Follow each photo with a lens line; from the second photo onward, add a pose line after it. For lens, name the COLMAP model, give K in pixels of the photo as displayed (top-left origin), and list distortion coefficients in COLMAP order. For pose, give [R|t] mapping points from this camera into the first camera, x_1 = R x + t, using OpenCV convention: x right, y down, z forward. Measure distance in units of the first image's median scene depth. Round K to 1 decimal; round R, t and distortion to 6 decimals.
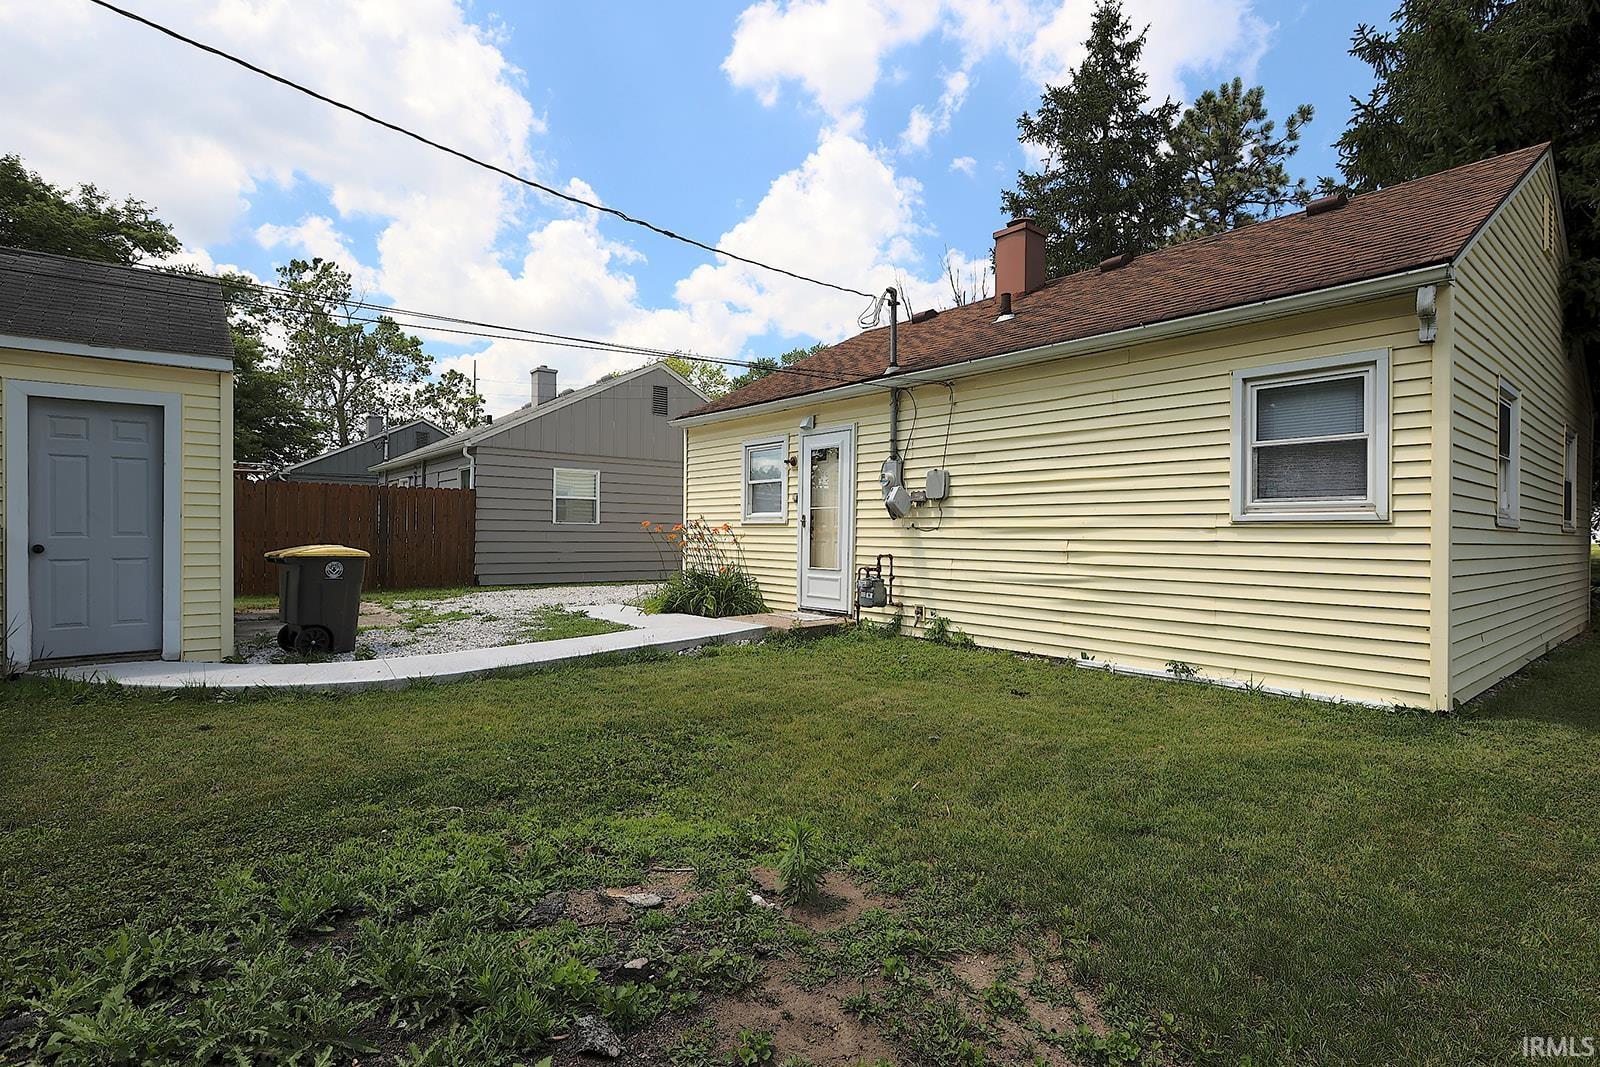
lens RADIAL K [[774.0, 0, 799.5], [0, 774.0, 536.2], [0, 0, 1]] dist [0.000852, 0.000050]
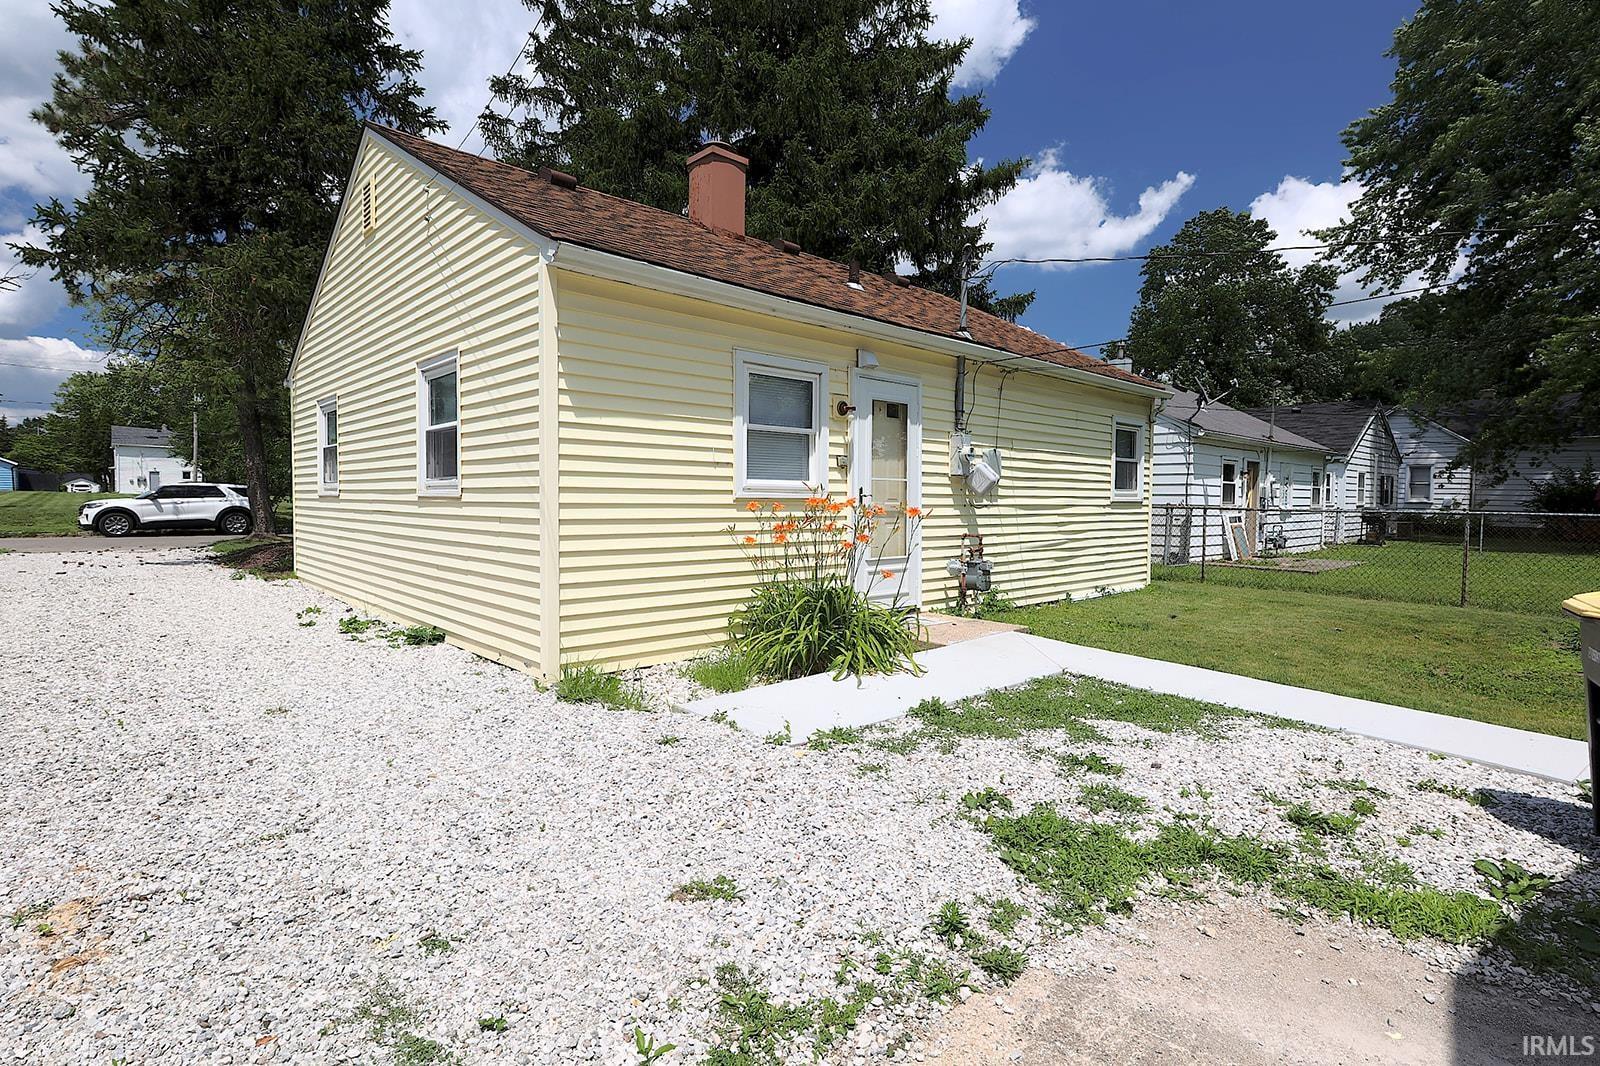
lens RADIAL K [[774.0, 0, 801.5], [0, 774.0, 532.7], [0, 0, 1]] dist [0.000852, 0.000050]
pose [[-0.060197, -0.053679, 0.996742, -0.858997], [-0.010615, 0.998531, 0.053134, -0.026455], [-0.998130, -0.007382, -0.060678, 1.332594]]
